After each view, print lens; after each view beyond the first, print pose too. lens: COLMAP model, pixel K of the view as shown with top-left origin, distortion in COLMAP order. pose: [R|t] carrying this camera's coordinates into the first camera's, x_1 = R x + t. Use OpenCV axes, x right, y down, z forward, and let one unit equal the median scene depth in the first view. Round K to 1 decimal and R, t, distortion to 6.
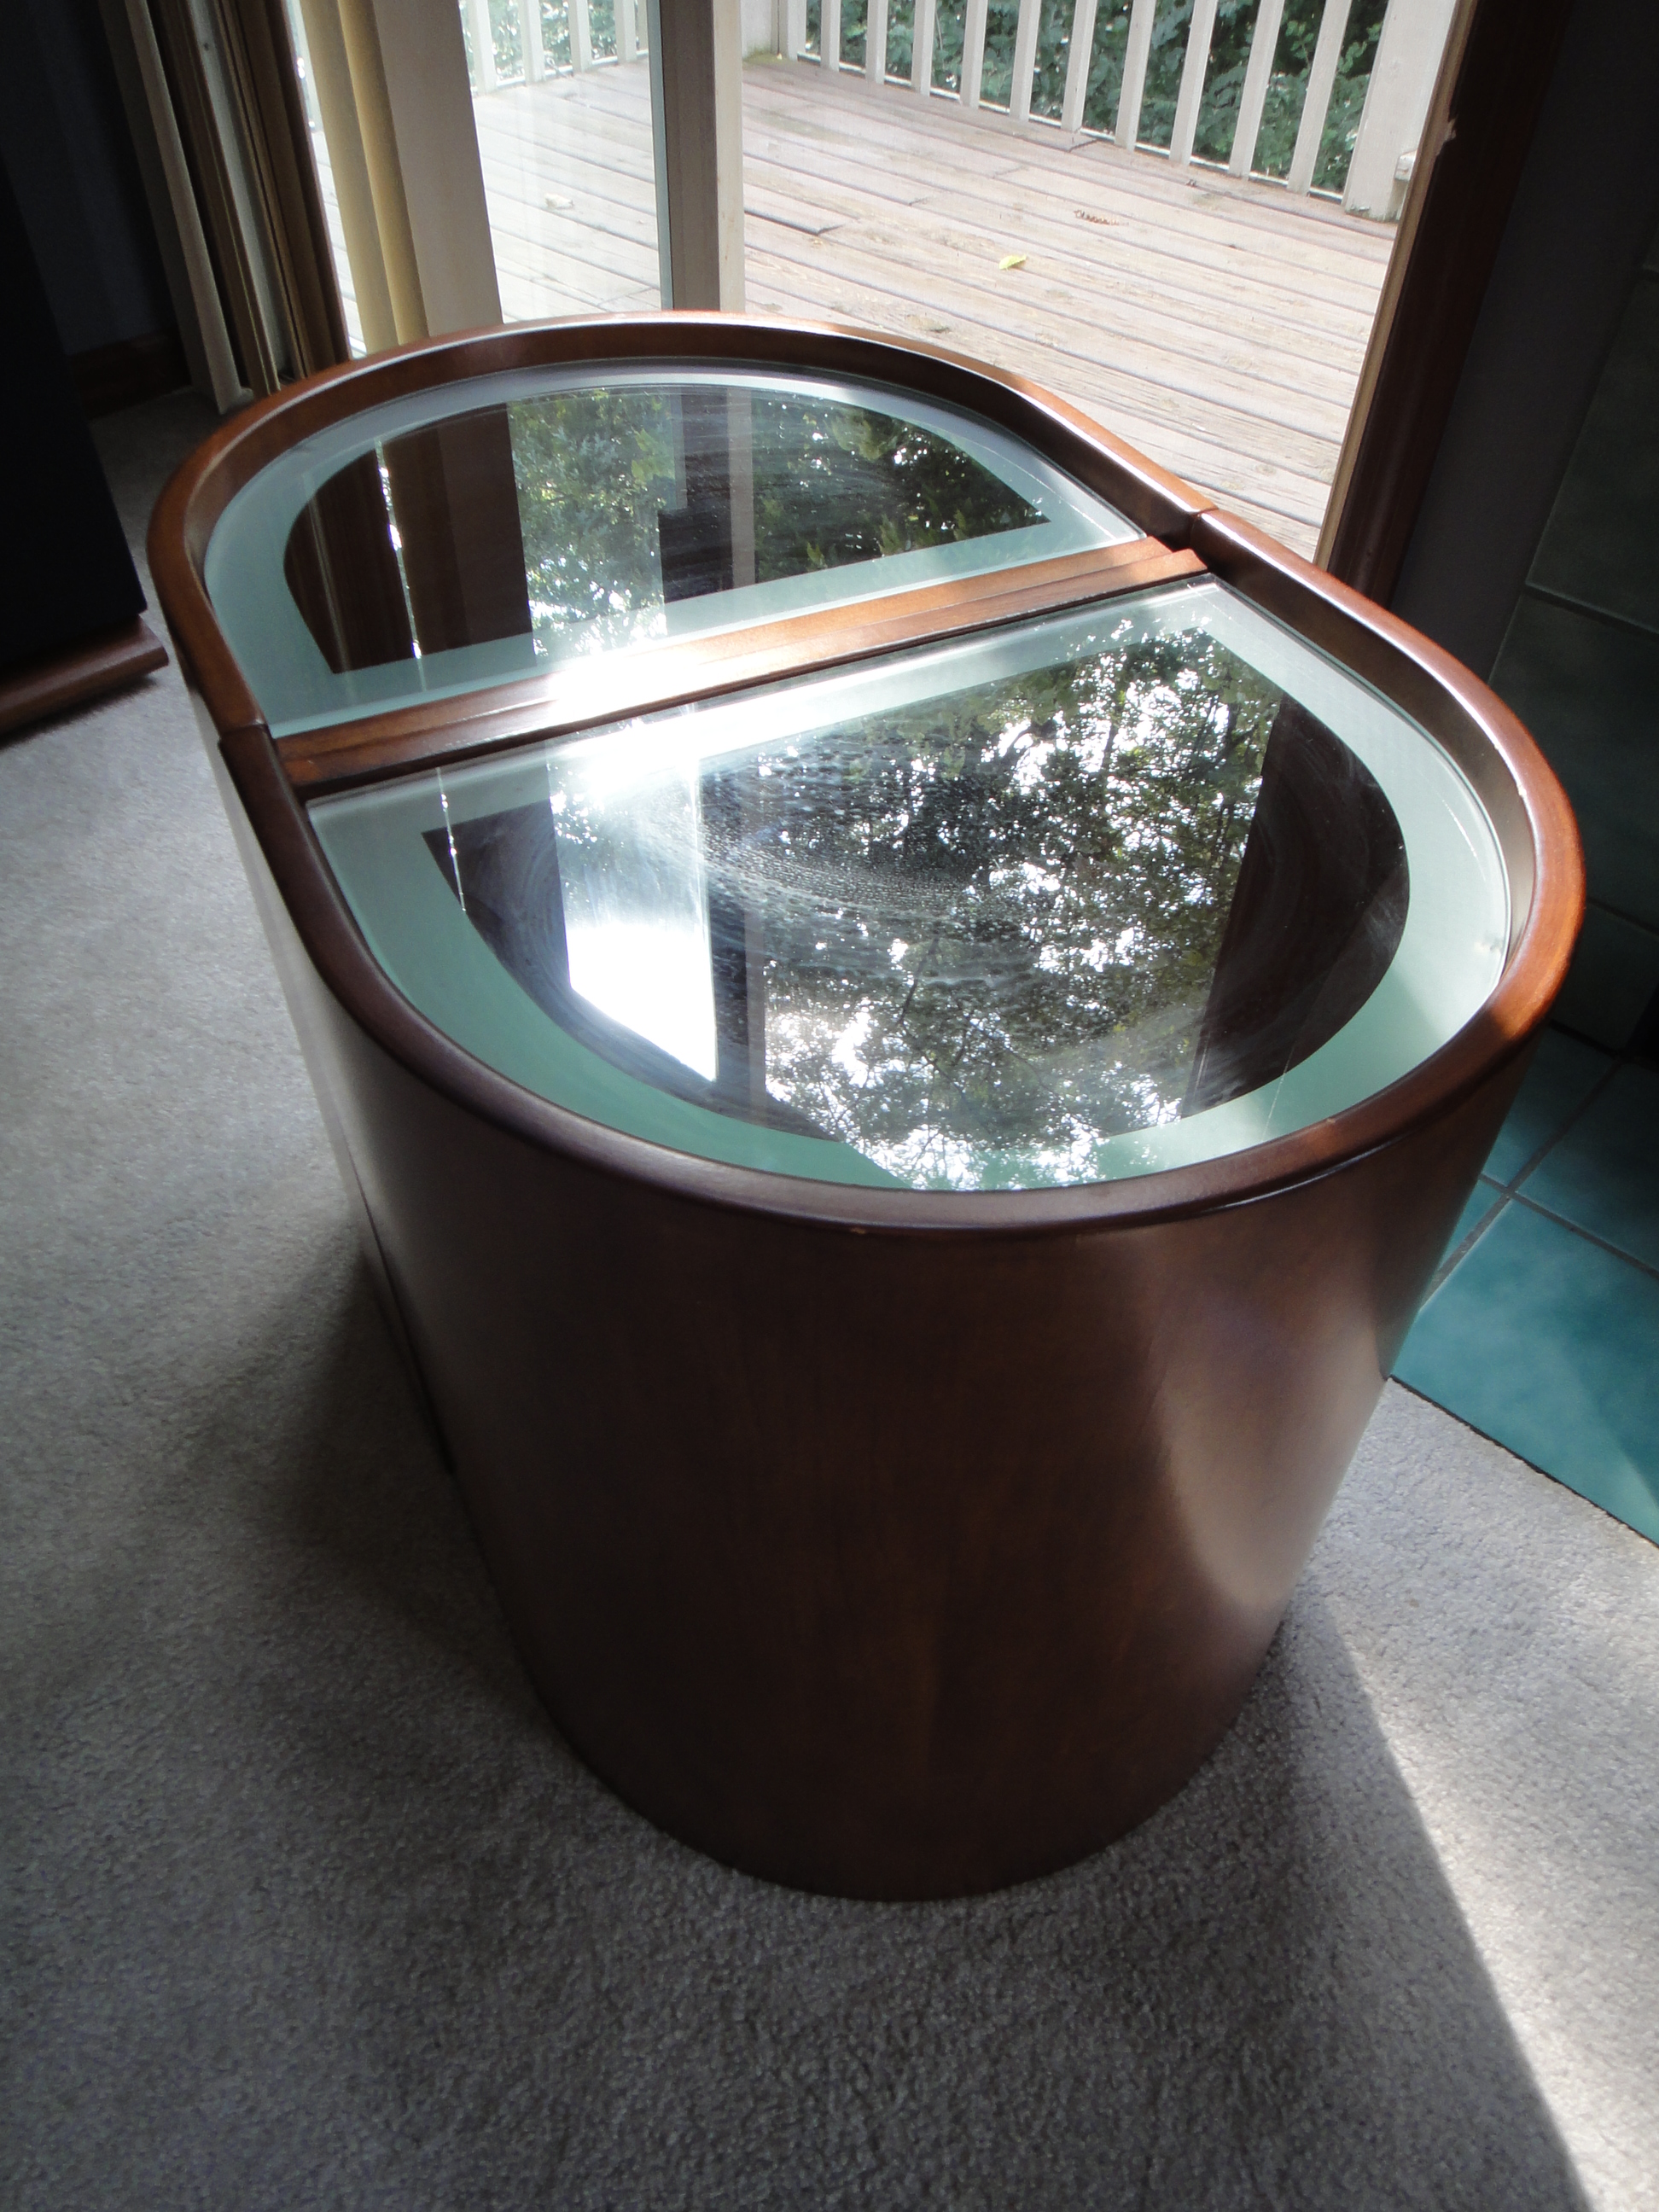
lens RADIAL K [[1588.0, 0, 826.2], [0, 1588.0, 1097.1], [0, 0, 1]] dist [0.005755, 0.002946]
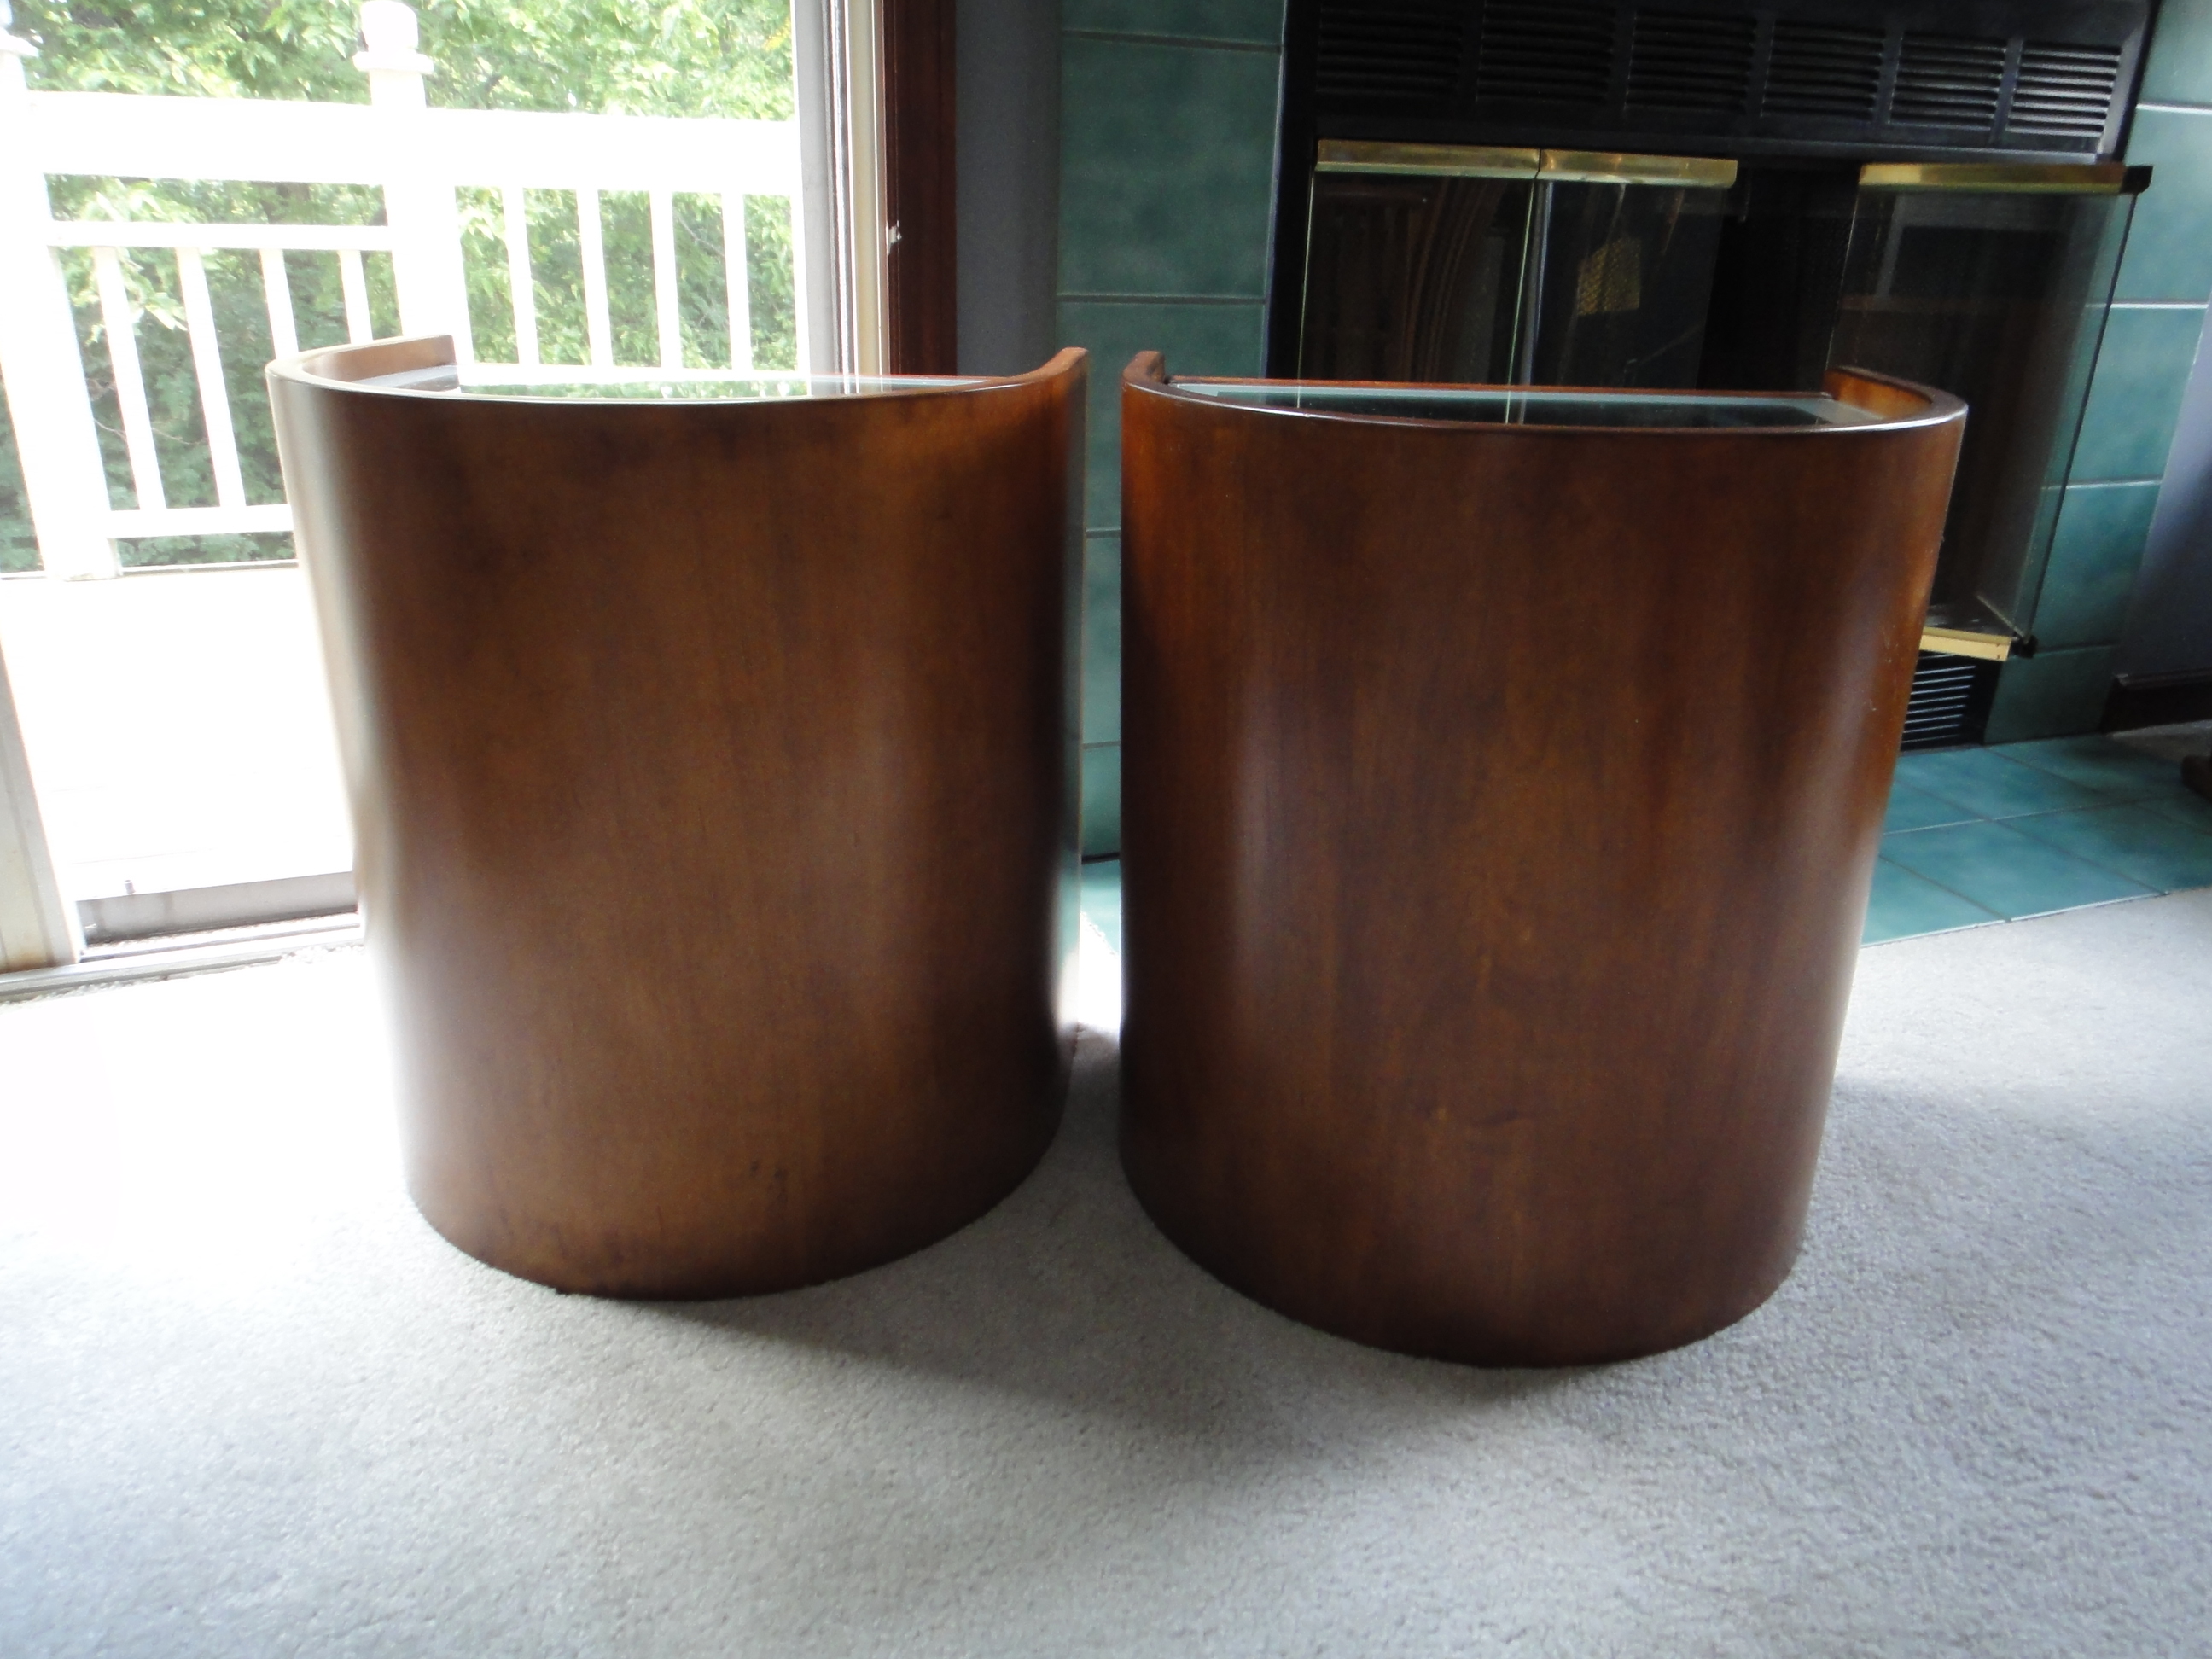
lens RADIAL K [[1588.0, 0, 1096.8], [0, 1588.0, 821.9], [0, 0, 1]] dist [0.005755, 0.002946]
pose [[0.456018, -0.335302, 0.824391, -0.962834], [0.618799, 0.785215, -0.022925, -0.119820], [-0.639637, 0.520586, 0.565557, 0.510490]]
